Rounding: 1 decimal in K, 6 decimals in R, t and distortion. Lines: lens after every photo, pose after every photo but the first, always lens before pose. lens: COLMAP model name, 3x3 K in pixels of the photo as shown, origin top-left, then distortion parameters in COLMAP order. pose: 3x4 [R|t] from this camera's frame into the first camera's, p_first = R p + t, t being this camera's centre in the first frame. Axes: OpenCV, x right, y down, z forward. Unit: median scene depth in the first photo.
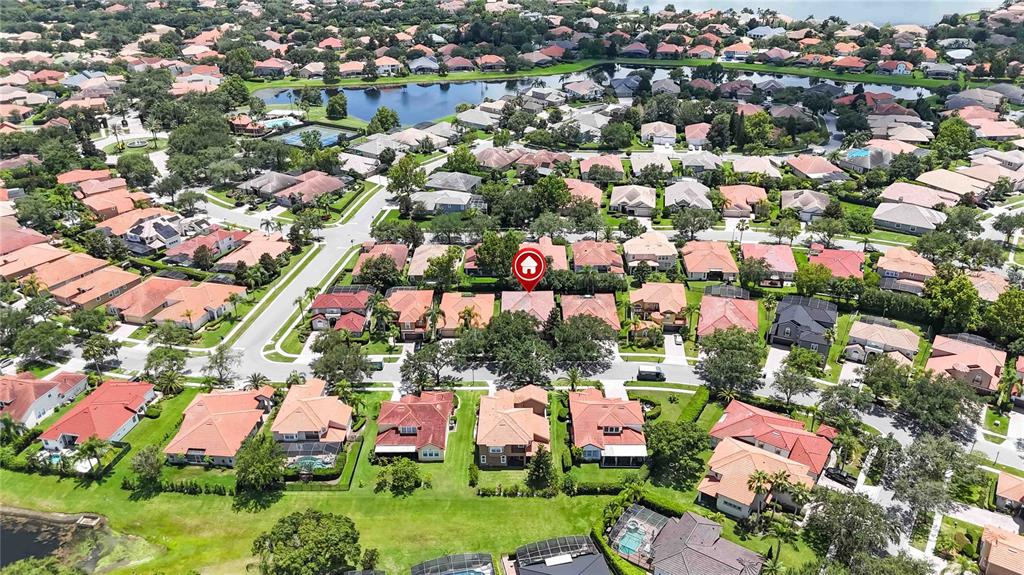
lens RADIAL K [[752.5, 0, 512.0], [0, 752.5, 287.5], [0, 0, 1]] dist [0.066448, -0.076436]
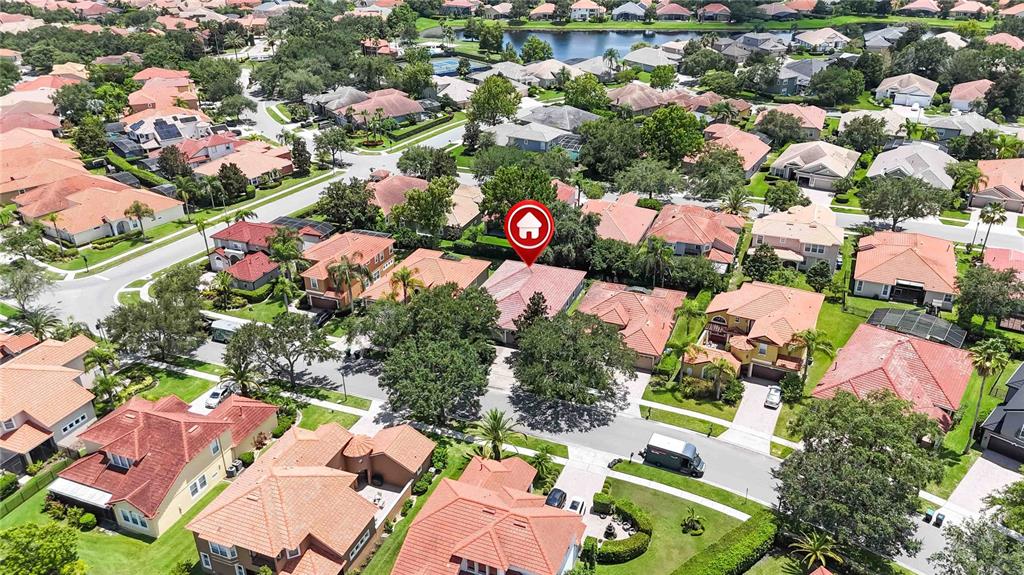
lens RADIAL K [[752.5, 0, 512.0], [0, 752.5, 287.5], [0, 0, 1]] dist [0.066448, -0.076436]
pose [[0.933406, 0.159287, -0.321530, 0.155161], [-0.159665, 0.986845, 0.025375, 0.009058], [0.321343, 0.027652, 0.946559, 0.350029]]
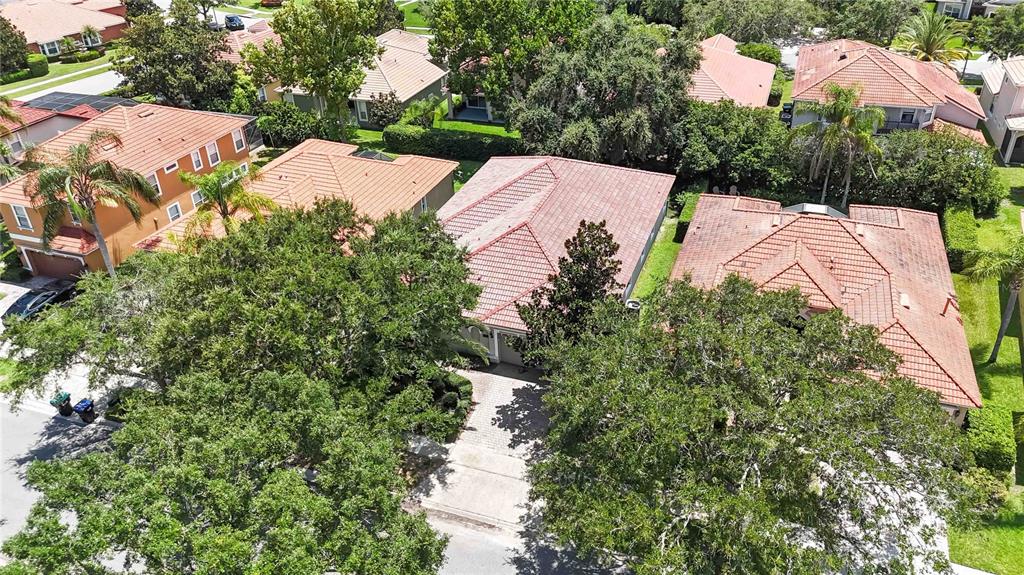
lens RADIAL K [[745.2, 0, 512.0], [0, 745.2, 287.5], [0, 0, 1]] dist [0.070971, 0.000650]
pose [[0.943775, 0.155665, -0.291644, 0.067544], [-0.130778, 0.986037, 0.103092, 0.018967], [0.303620, -0.059155, 0.950955, 0.601066]]
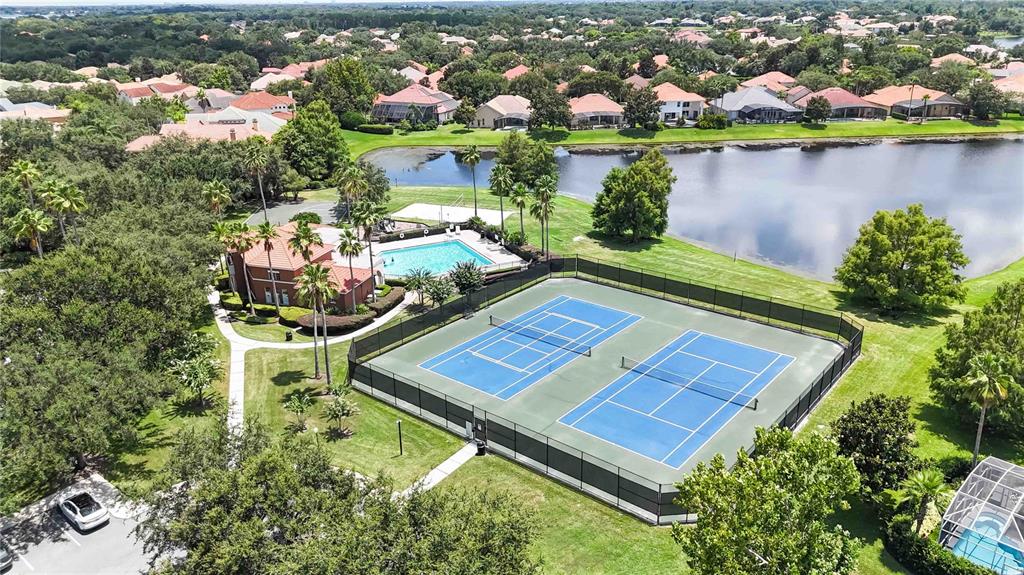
lens RADIAL K [[752.5, 0, 512.0], [0, 752.5, 287.5], [0, 0, 1]] dist [0.066448, -0.076436]
pose [[0.988110, 0.048270, -0.145976, -0.361678], [-0.063803, 0.992563, -0.103671, -0.271412], [0.139886, 0.111752, 0.983841, 1.121368]]
